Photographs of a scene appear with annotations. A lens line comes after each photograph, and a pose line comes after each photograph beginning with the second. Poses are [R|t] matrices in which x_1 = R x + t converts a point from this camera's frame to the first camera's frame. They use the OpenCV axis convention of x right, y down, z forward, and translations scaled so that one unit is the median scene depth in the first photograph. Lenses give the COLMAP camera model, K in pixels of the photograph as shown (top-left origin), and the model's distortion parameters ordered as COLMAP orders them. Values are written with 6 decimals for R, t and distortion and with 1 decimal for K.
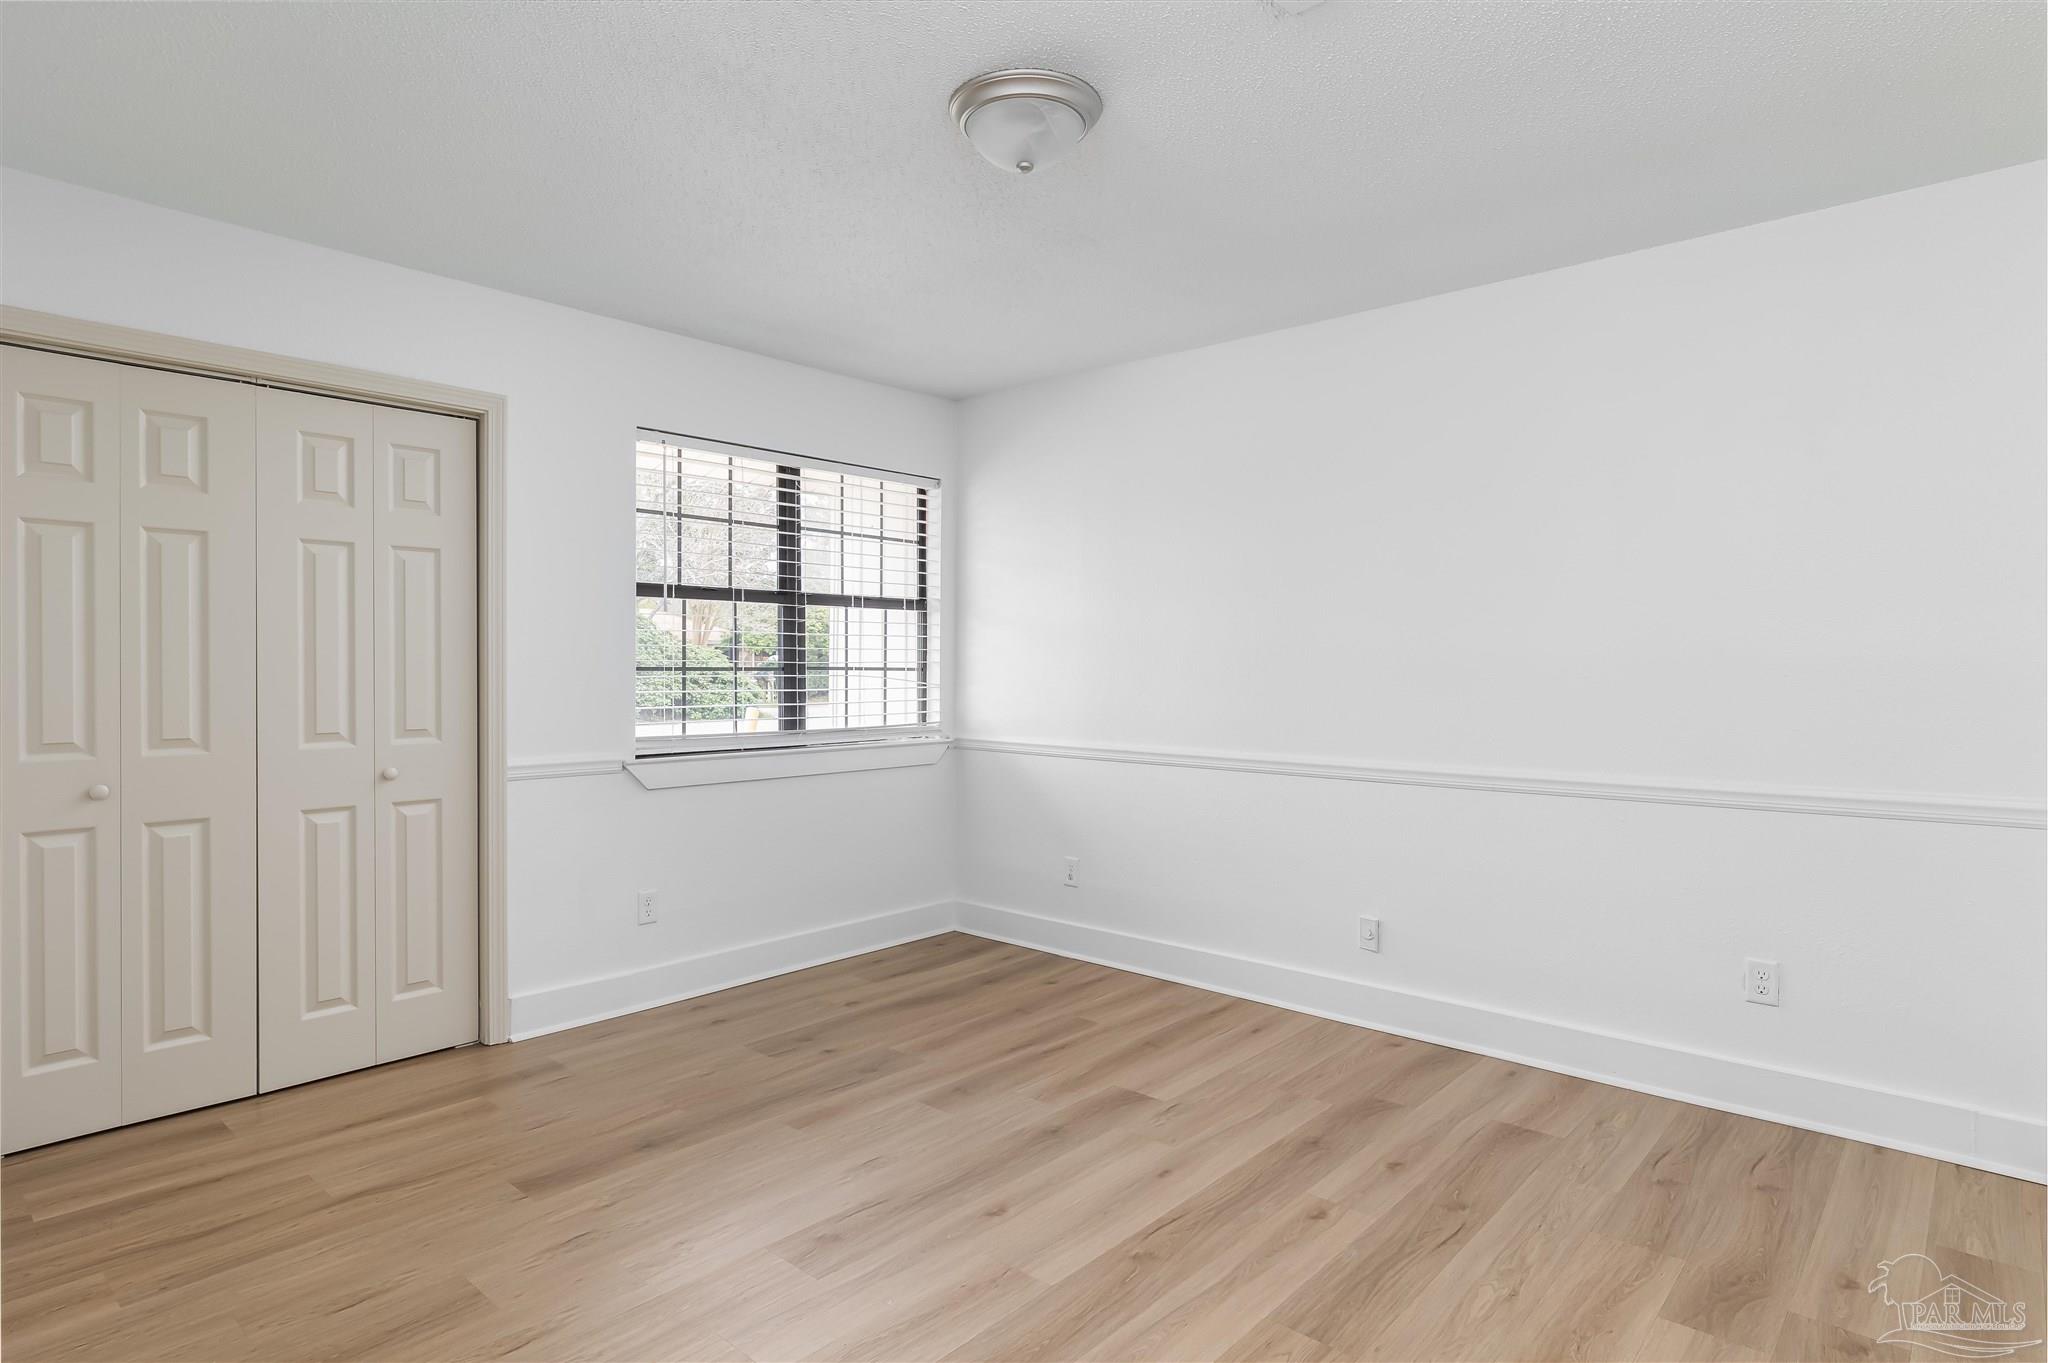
lens RADIAL K [[1088.9, 0, 1024.0], [0, 1088.9, 681.5], [0, 0, 1]] dist [-0.000982, -0.000074]
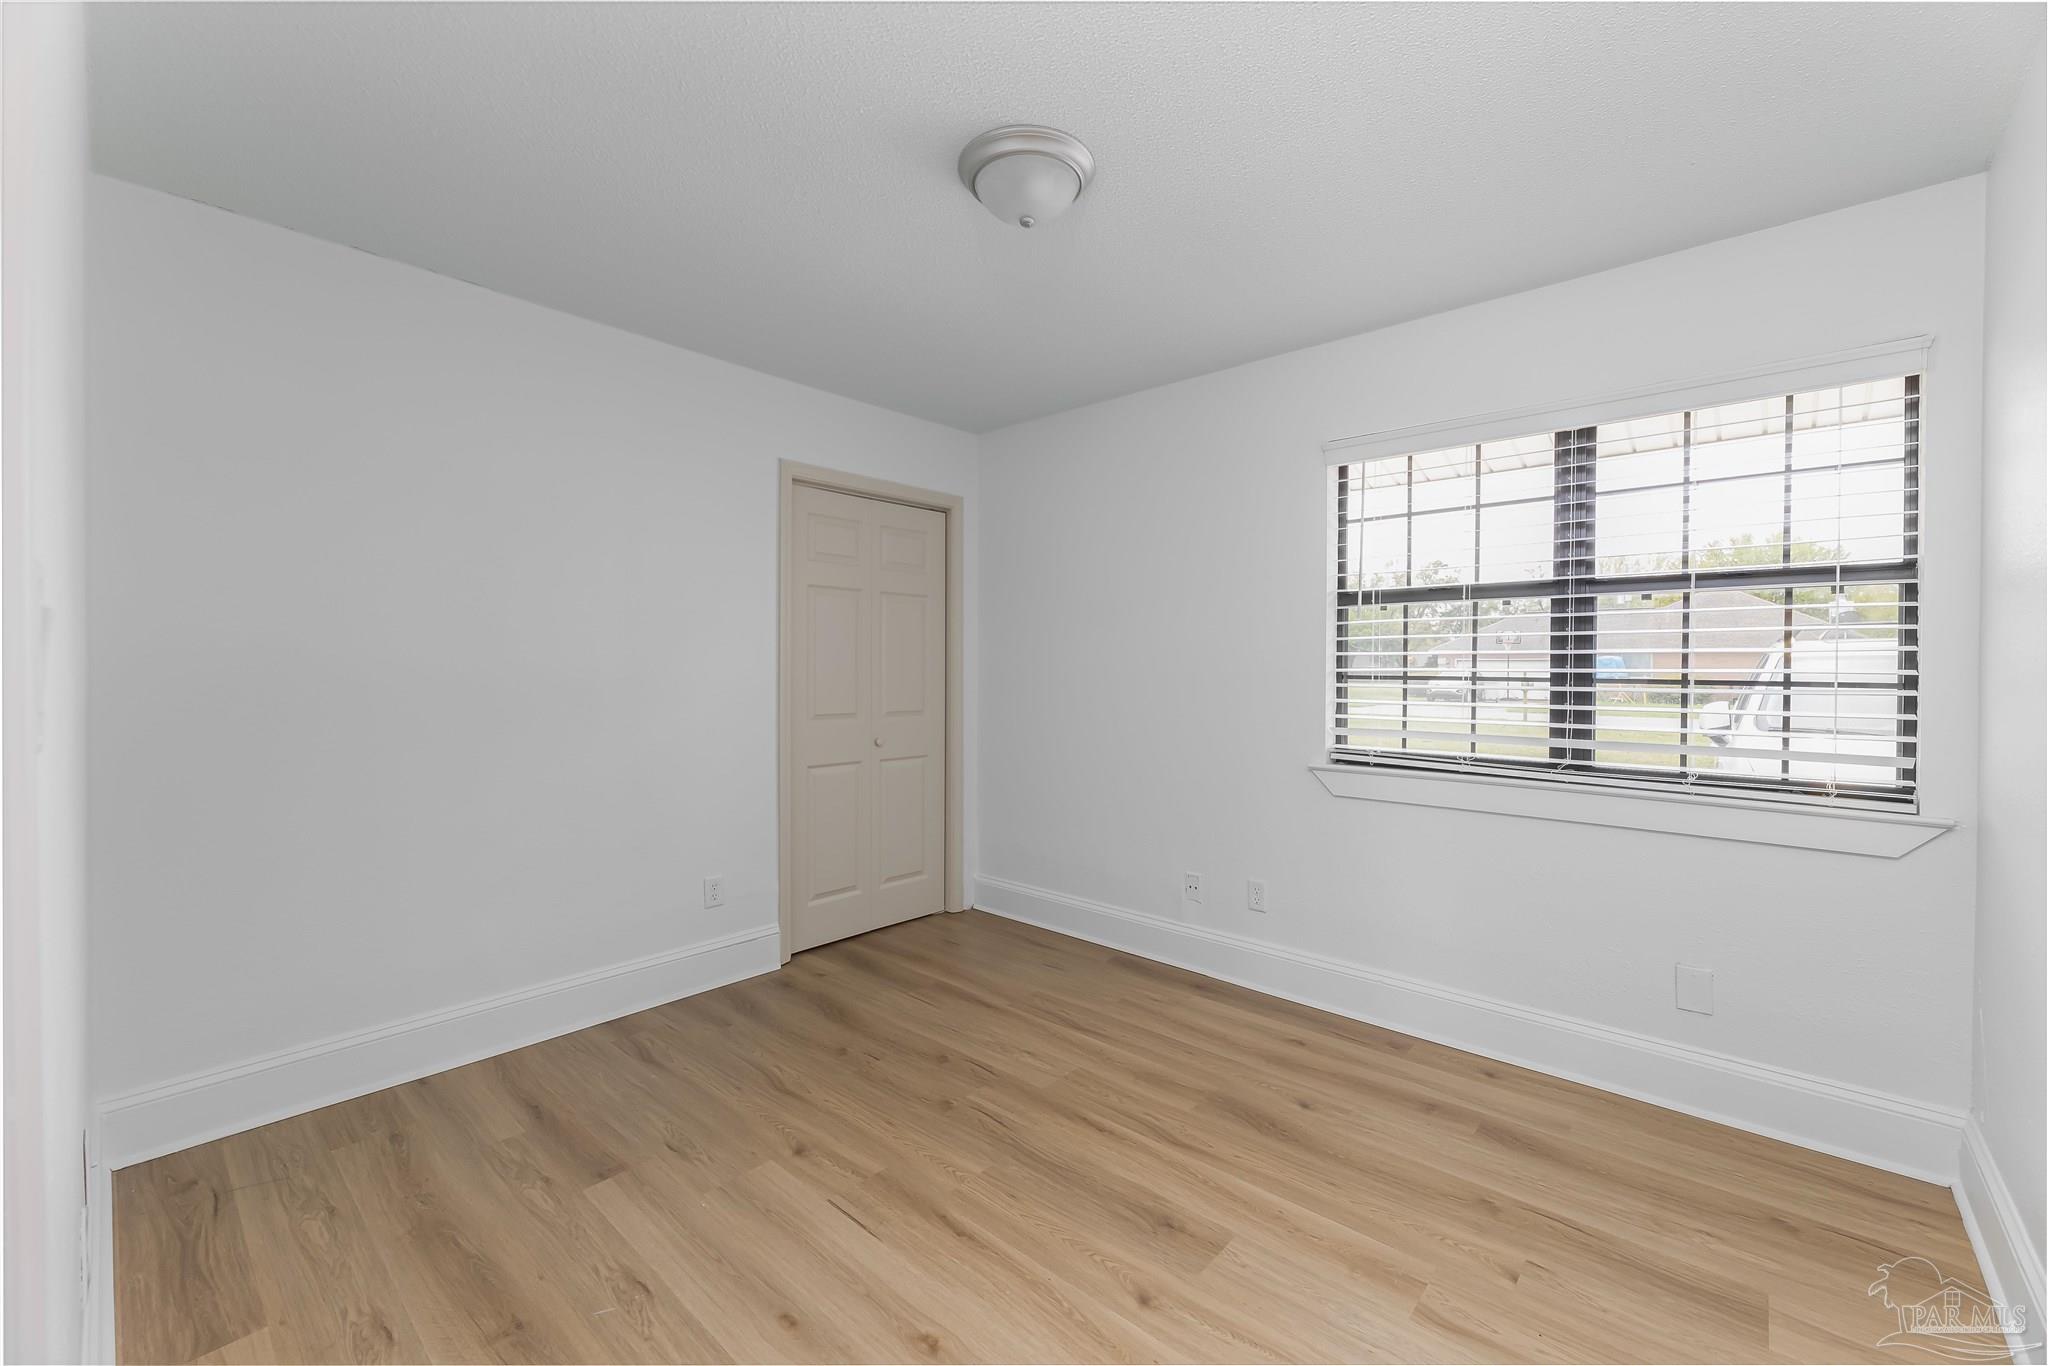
lens RADIAL K [[844.4, 0, 1024.0], [0, 844.4, 683.0], [0, 0, 1]] dist [0.001654, 0.000021]
pose [[-0.006436, 0.033344, -0.999423, 0.384608], [-0.016270, 0.999308, 0.033445, -0.022628], [0.999847, 0.016476, -0.005889, 0.622779]]
